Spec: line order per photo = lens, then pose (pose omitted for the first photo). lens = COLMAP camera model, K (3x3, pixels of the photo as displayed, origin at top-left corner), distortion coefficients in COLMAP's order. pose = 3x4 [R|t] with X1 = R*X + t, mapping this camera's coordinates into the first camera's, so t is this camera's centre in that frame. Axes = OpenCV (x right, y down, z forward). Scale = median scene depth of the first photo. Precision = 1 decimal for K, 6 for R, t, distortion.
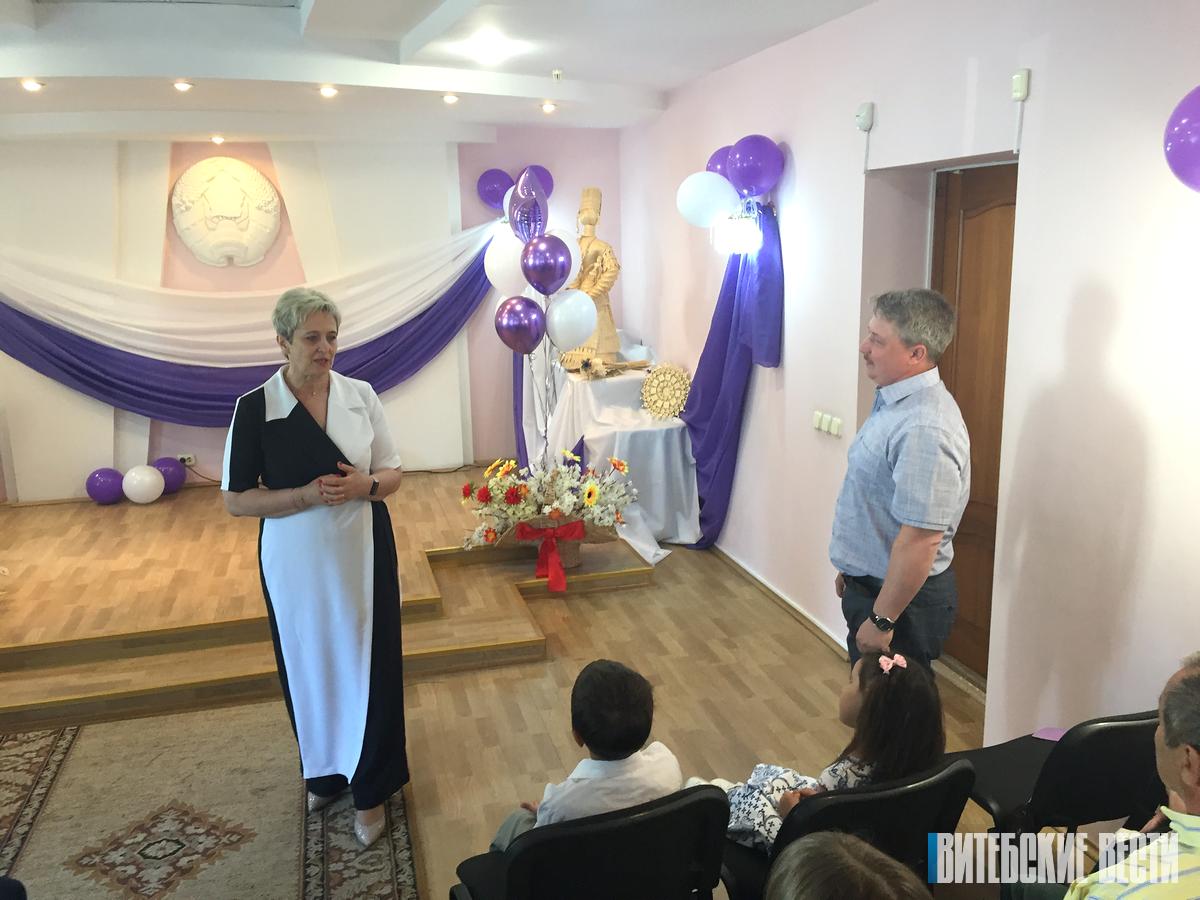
lens RADIAL K [[1002.9, 0, 582.0], [0, 1002.9, 448.9], [0, 0, 1]] dist [0.062281, -0.078727]
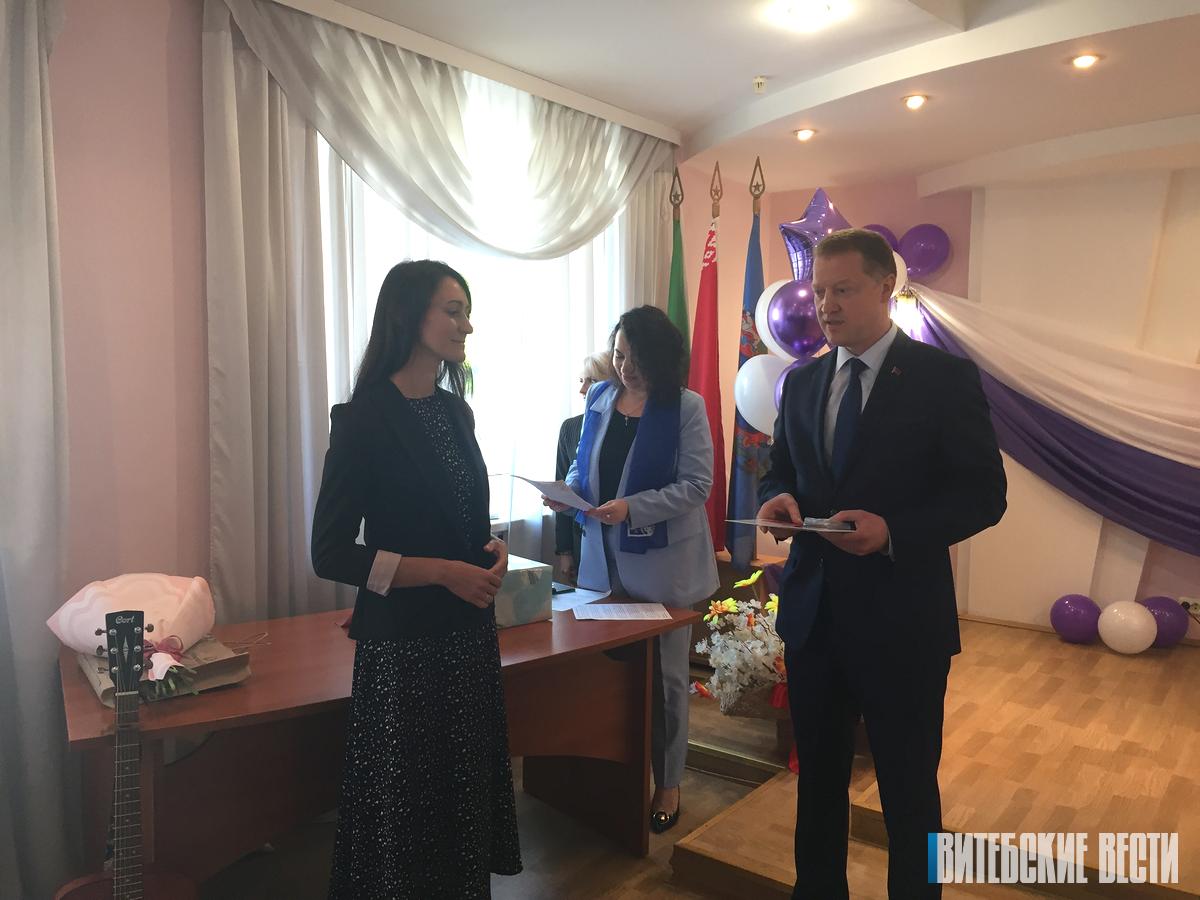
lens RADIAL K [[1002.9, 0, 603.4], [0, 1002.9, 452.0], [0, 0, 1]] dist [0.062281, -0.078727]
pose [[0.641201, 0.093520, -0.761653, -0.137709], [-0.183791, 0.982374, -0.034104, 0.005499], [0.745039, 0.161852, 0.647087, 0.237183]]
